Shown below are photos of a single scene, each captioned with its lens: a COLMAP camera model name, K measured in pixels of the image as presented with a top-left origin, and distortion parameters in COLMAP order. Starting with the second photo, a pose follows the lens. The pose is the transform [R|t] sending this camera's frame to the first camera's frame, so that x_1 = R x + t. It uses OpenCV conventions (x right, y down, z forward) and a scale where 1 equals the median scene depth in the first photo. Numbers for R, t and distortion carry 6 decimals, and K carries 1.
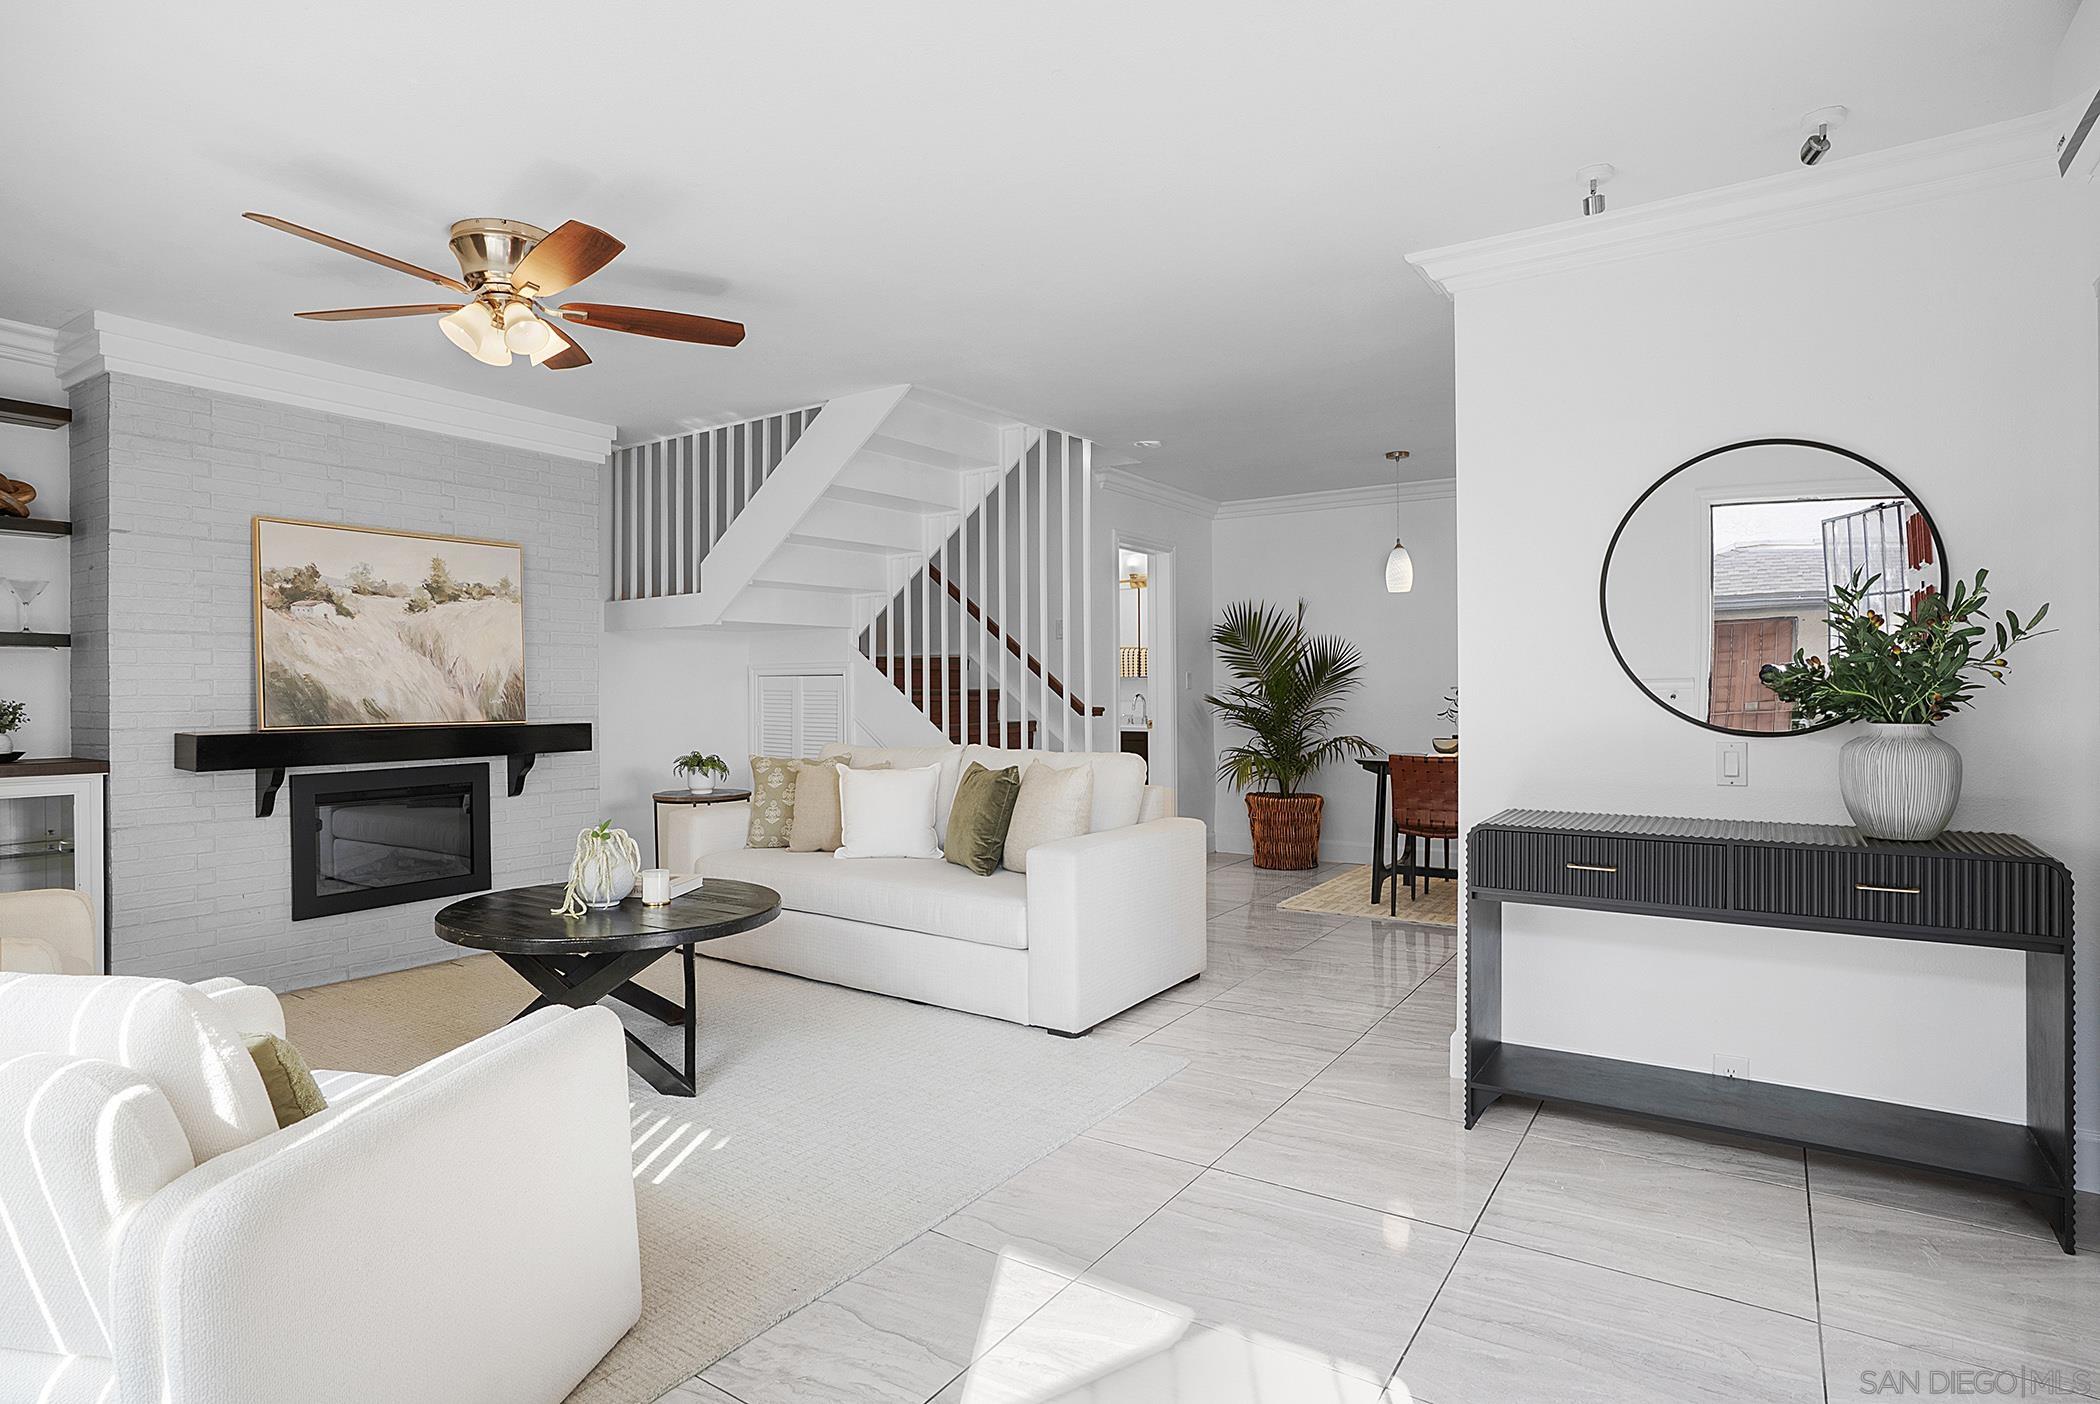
lens RADIAL K [[1111.6, 0, 1039.6], [0, 1111.6, 696.7], [0, 0, 1]] dist [-0.027723, 0.003595]
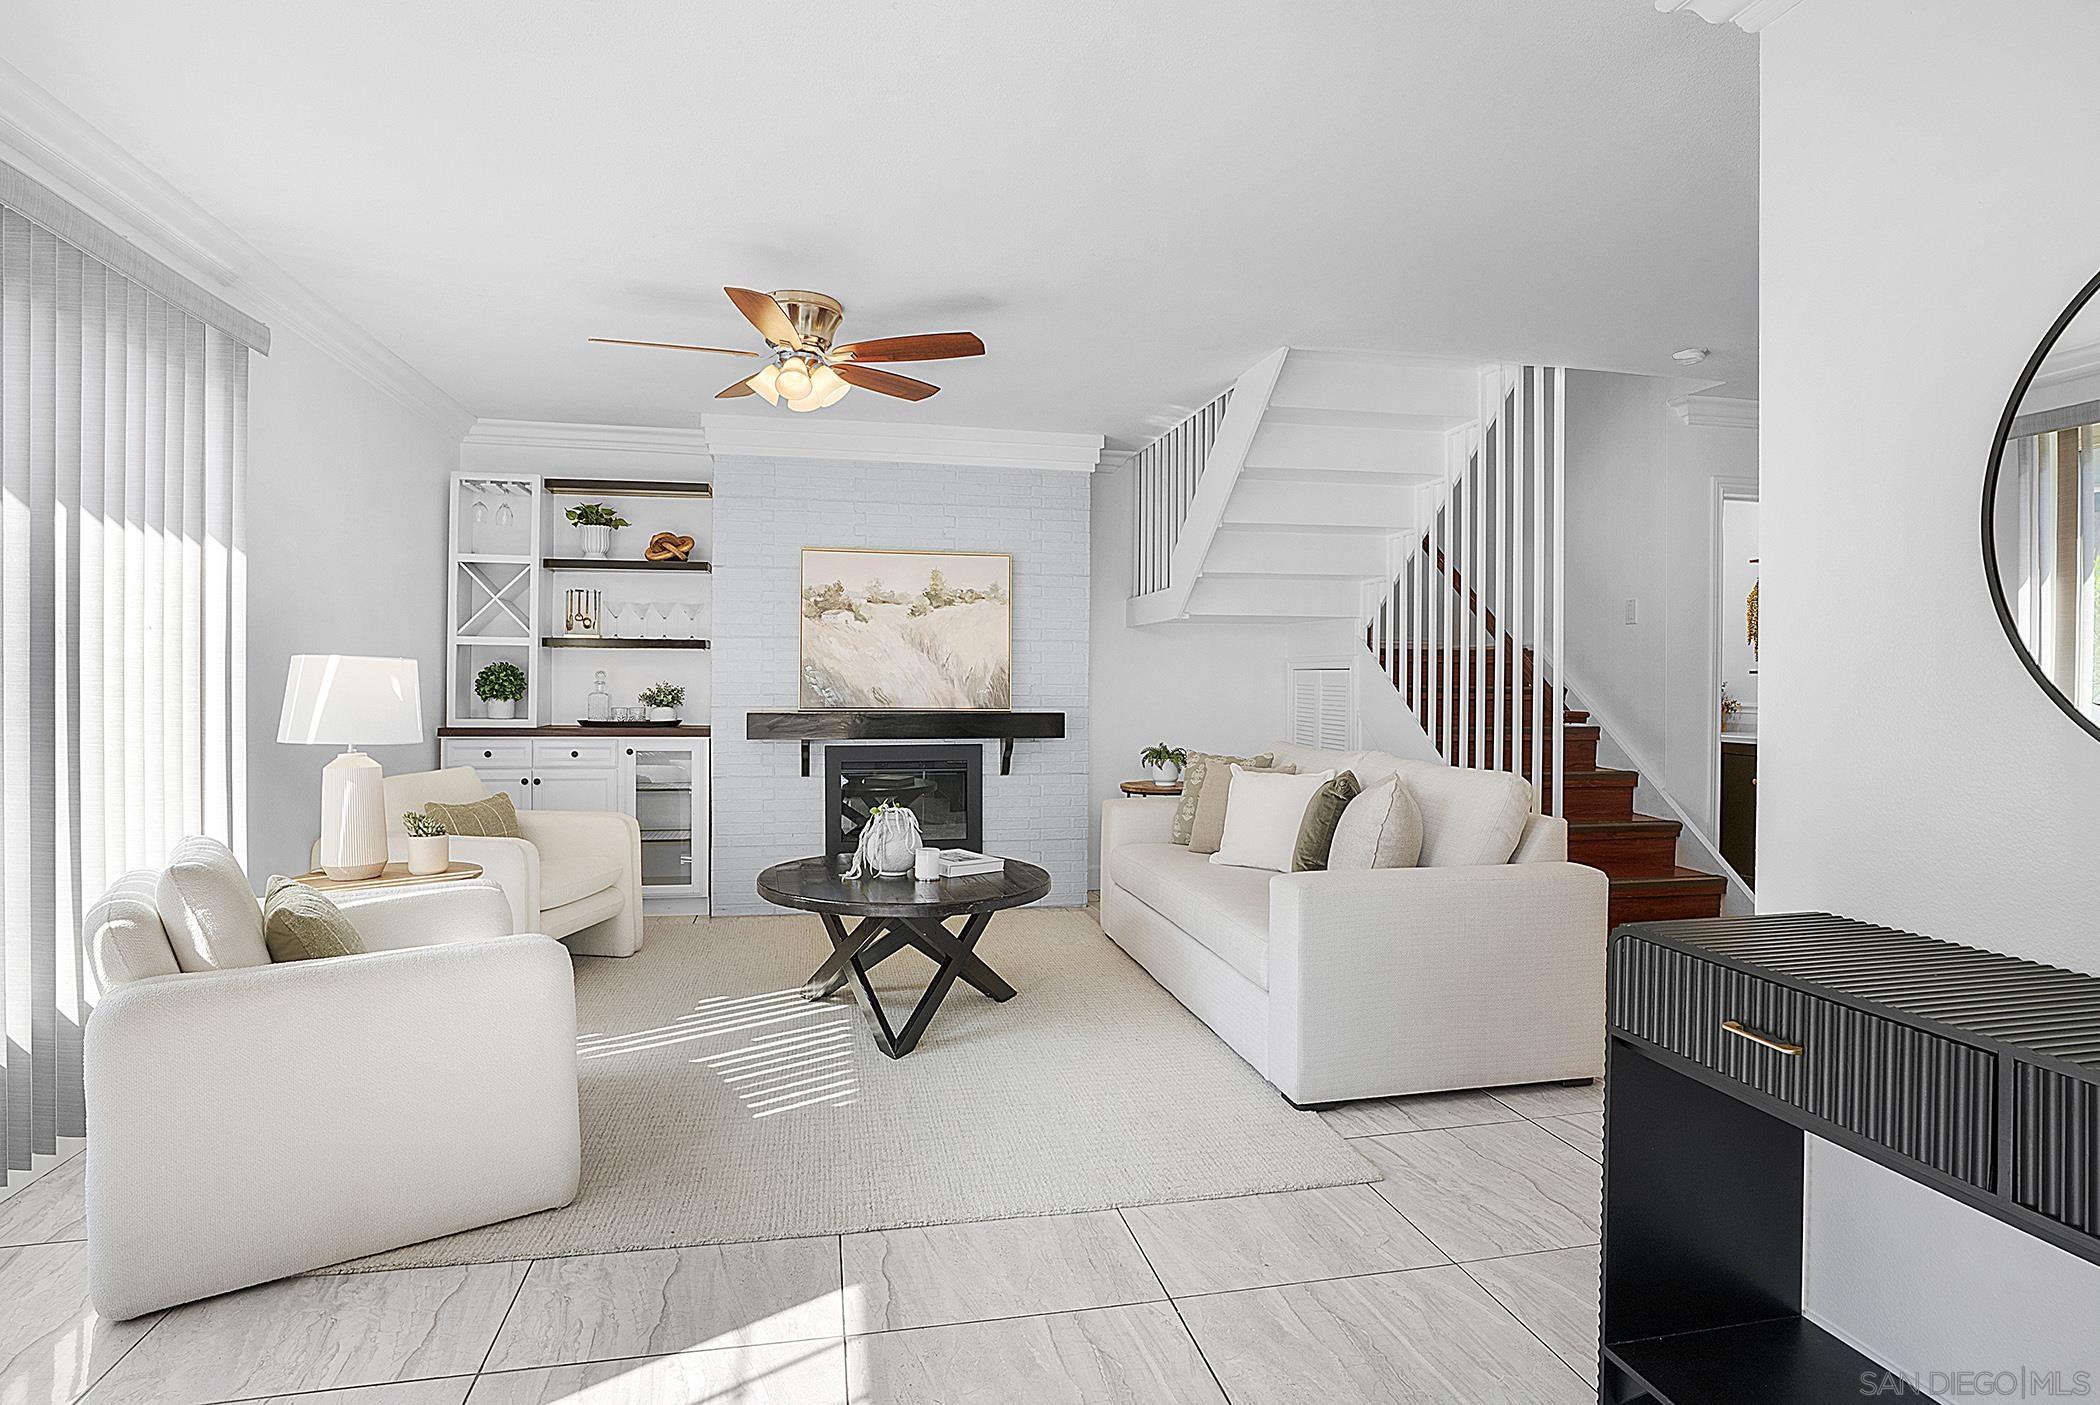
lens RADIAL K [[1111.6, 0, 1051.7], [0, 1111.6, 689.6], [0, 0, 1]] dist [-0.027723, 0.003595]
pose [[0.720184, 0.016892, -0.693578, 0.373239], [-0.016075, 0.999841, 0.007660, -0.007803], [0.693597, 0.005632, 0.720341, 0.220826]]
